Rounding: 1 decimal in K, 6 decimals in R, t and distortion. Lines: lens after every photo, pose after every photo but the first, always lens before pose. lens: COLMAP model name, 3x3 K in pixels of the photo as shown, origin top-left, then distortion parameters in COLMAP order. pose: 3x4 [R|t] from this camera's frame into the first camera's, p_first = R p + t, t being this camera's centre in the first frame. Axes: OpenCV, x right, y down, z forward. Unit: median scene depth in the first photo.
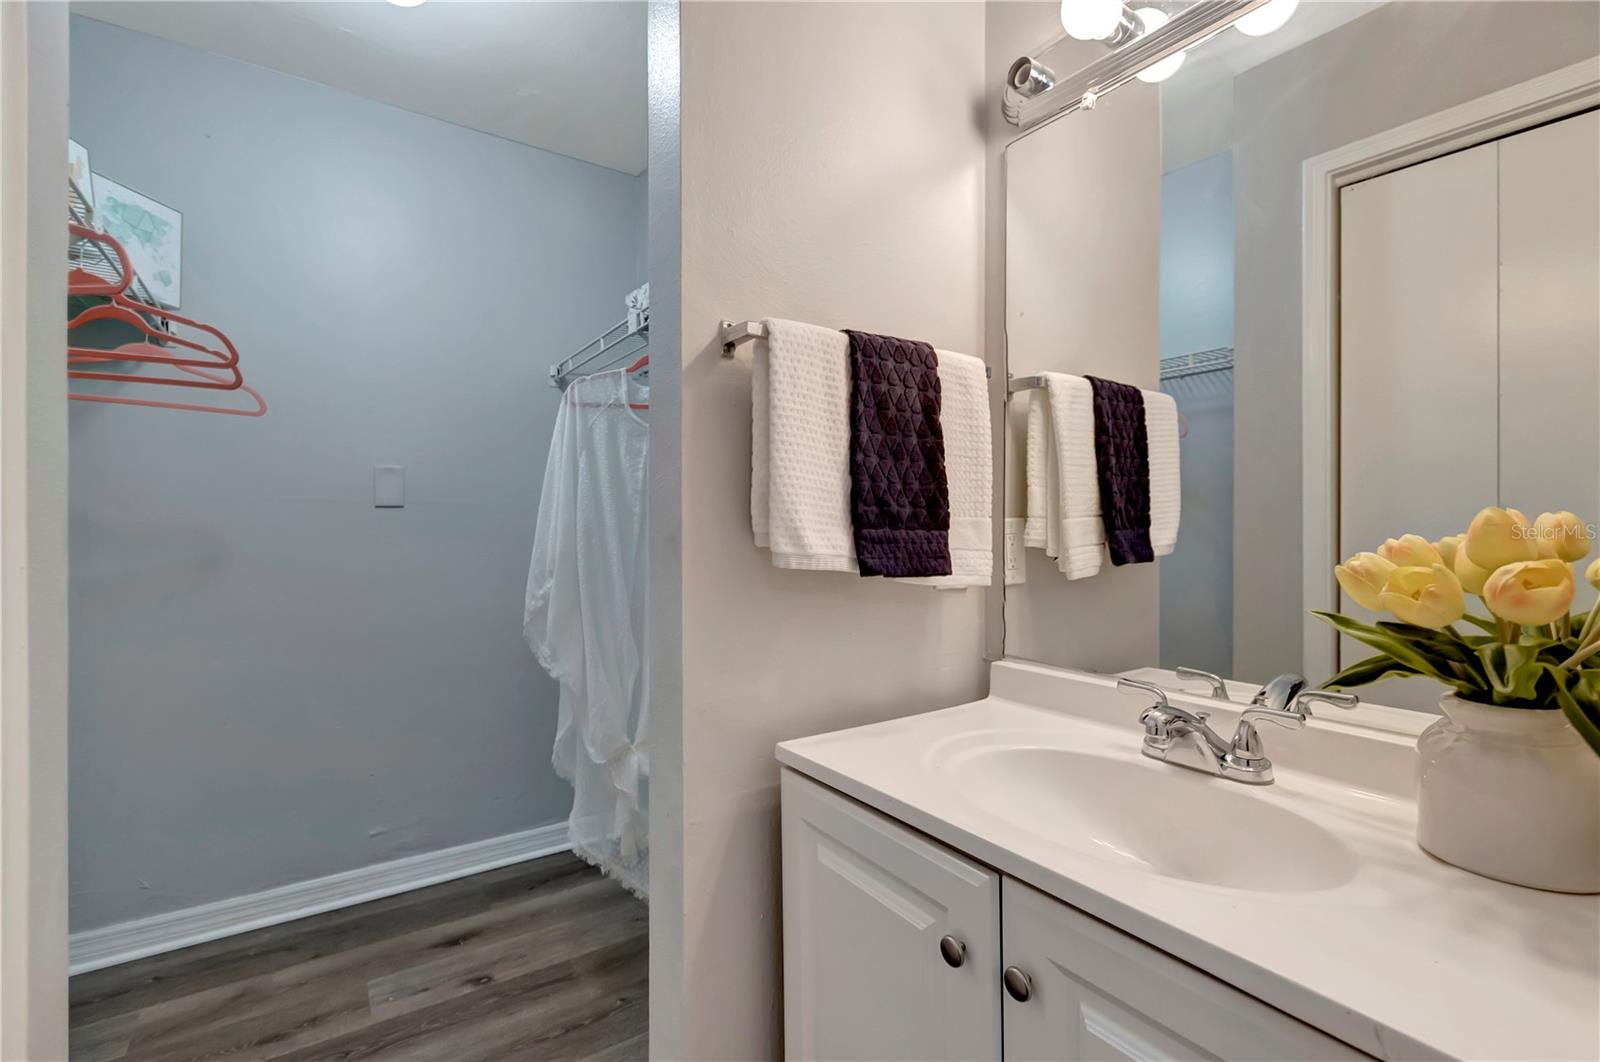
lens RADIAL K [[734.8, 0, 795.8], [0, 734.8, 534.7], [0, 0, 1]] dist [0.000216, -0.000318]
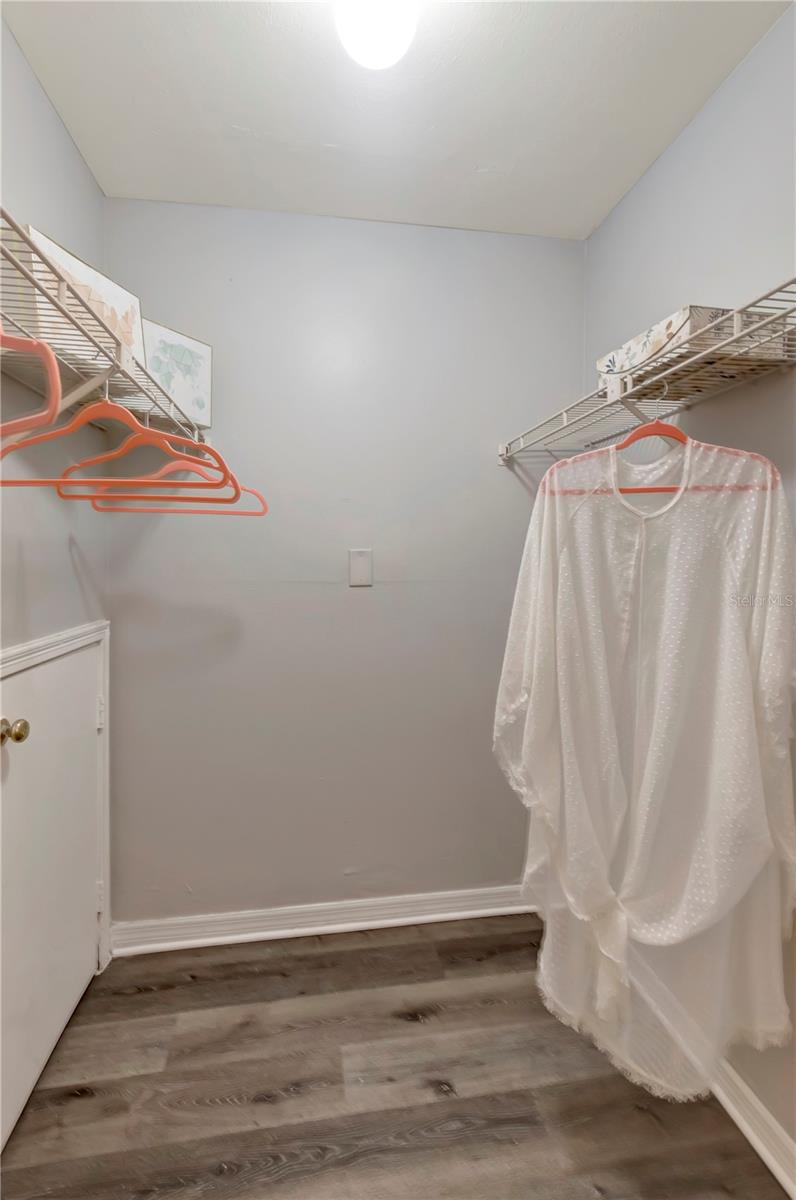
lens RADIAL K [[566.0, 0, 375.1], [0, 566.0, 578.8], [0, 0, 1]] dist [0.009118, 0.000132]
pose [[0.892004, 0.019598, -0.451602, -0.181889], [-0.007735, 0.999575, 0.028100, -0.091672], [0.451961, -0.021572, 0.891777, 0.303324]]
